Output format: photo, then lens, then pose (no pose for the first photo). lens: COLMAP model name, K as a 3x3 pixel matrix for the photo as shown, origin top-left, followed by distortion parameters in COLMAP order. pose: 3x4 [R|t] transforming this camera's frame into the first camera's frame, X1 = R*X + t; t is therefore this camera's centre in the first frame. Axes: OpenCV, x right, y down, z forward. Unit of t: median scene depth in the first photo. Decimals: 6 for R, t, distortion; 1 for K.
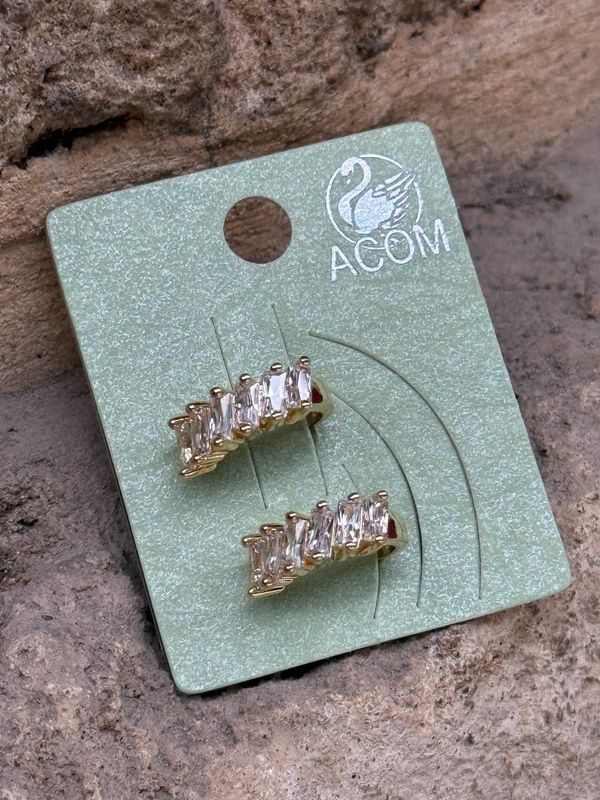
lens RADIAL K [[2805.9, 0, 300.0], [0, 2805.9, 400.0], [0, 0, 1]] dist [0.027828, 1.466028]
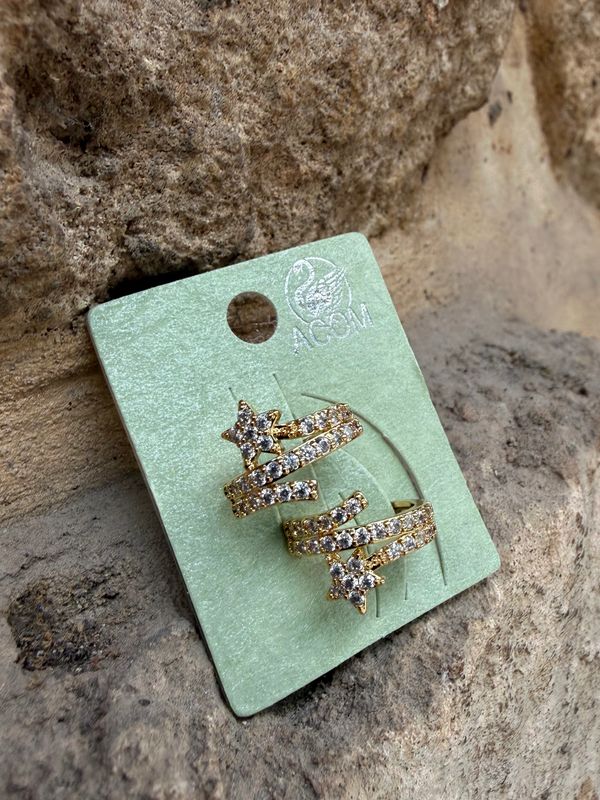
lens RADIAL K [[743.9, 0, 298.5], [0, 743.9, 347.2], [0, 0, 1]] dist [0.010211, 0.008326]
pose [[0.972550, -0.013769, 0.232285, -0.091736], [0.056770, 0.982123, -0.179475, 0.000510], [-0.225661, 0.187735, 0.955946, 0.657738]]
